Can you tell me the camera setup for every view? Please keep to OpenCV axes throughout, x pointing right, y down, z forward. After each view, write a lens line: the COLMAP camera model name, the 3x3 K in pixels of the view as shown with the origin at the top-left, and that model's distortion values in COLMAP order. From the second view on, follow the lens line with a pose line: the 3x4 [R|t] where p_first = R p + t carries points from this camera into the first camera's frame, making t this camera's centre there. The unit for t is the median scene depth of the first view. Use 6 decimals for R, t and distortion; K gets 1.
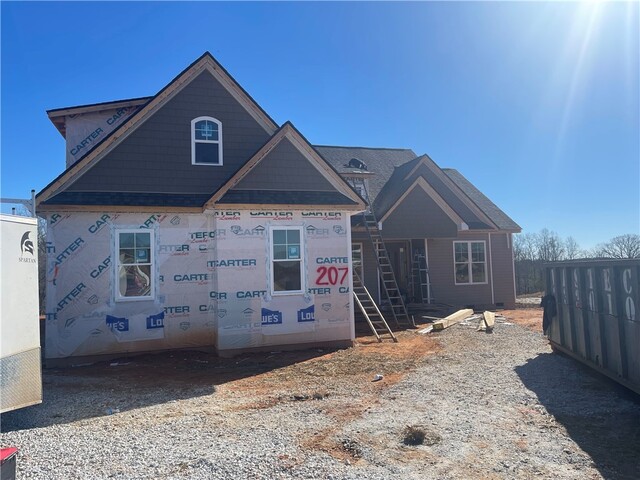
lens RADIAL K [[487.4, 0, 322.0], [0, 487.4, 236.4], [0, 0, 1]] dist [0.035362, -0.029740]
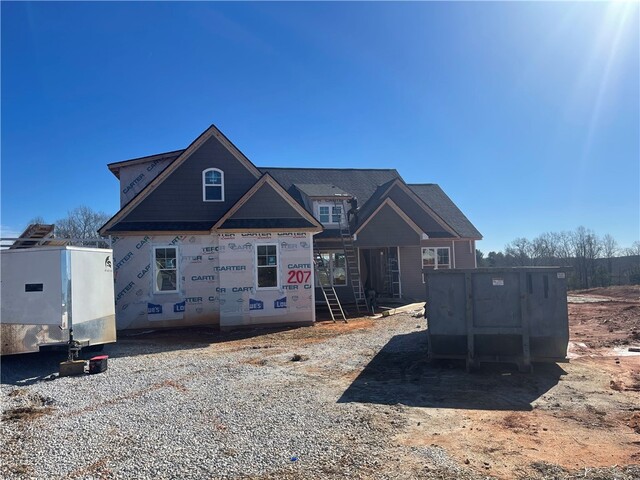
lens RADIAL K [[487.4, 0, 321.3], [0, 487.4, 240.7], [0, 0, 1]] dist [0.035362, -0.029740]
pose [[0.997092, -0.005201, -0.076033, 0.200028], [0.006159, 0.999904, 0.012377, -0.044353], [0.075962, -0.012809, 0.997028, -0.441356]]
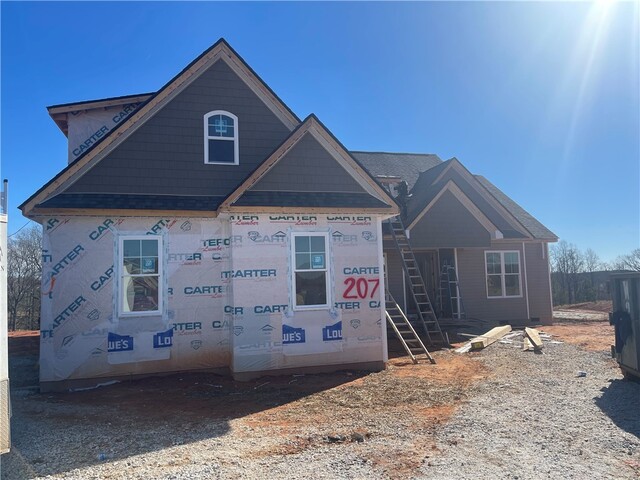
lens RADIAL K [[487.4, 0, 320.6], [0, 487.4, 239.7], [0, 0, 1]] dist [0.035362, -0.029740]
pose [[0.999560, -0.002301, -0.029572, -0.027528], [0.001733, 0.999814, -0.019220, 0.009923], [0.029611, 0.019161, 0.999378, 0.113948]]
